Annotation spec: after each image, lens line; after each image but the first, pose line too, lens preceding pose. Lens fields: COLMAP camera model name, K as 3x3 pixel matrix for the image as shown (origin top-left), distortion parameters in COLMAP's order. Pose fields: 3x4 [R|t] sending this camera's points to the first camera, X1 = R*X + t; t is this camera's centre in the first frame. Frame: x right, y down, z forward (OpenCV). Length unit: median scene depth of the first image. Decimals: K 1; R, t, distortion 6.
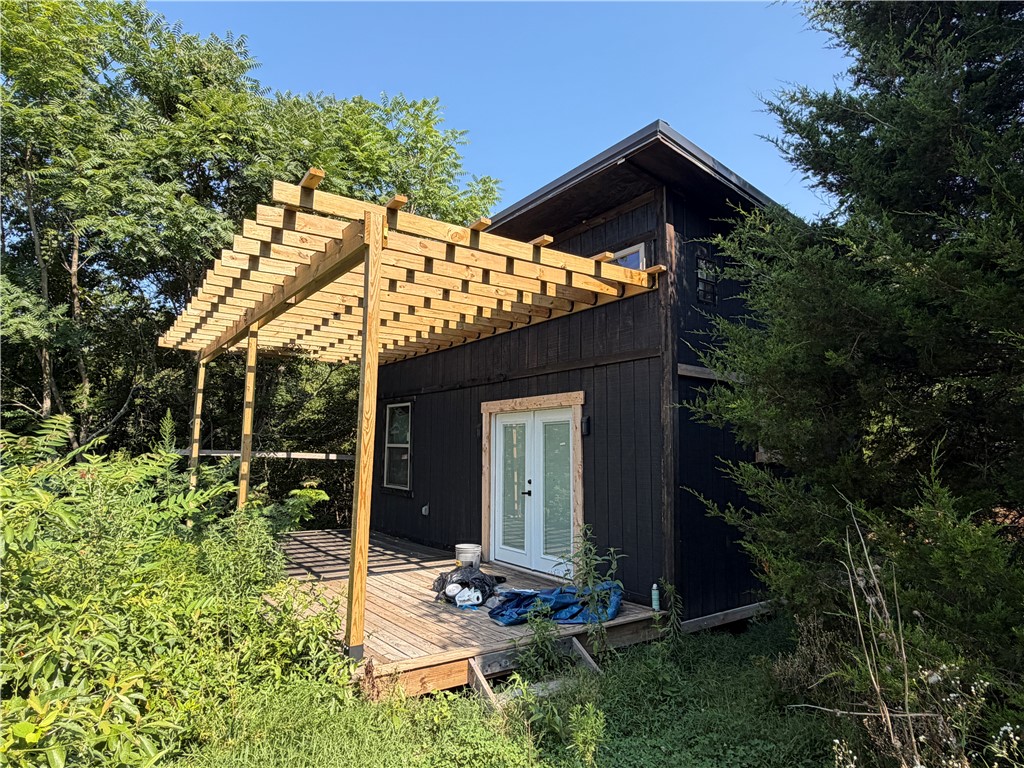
lens RADIAL K [[618.6, 0, 512.0], [0, 618.6, 384.0], [0, 0, 1]] dist [0.000069, 0.000014]
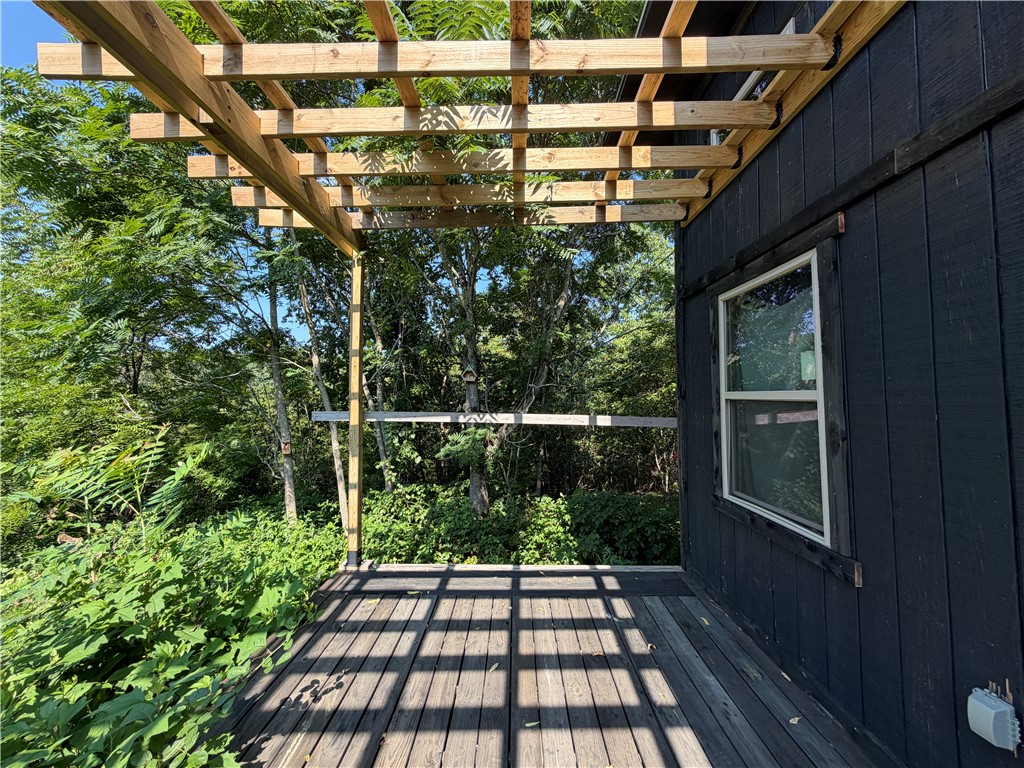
lens RADIAL K [[407.8, 0, 512.0], [0, 407.8, 384.0], [0, 0, 1]] dist [-0.000018, -0.000347]
pose [[0.815530, -0.041296, -0.577240, -0.163330], [0.083962, 0.995340, 0.047415, 0.068286], [0.572592, -0.087134, 0.815197, 0.713805]]
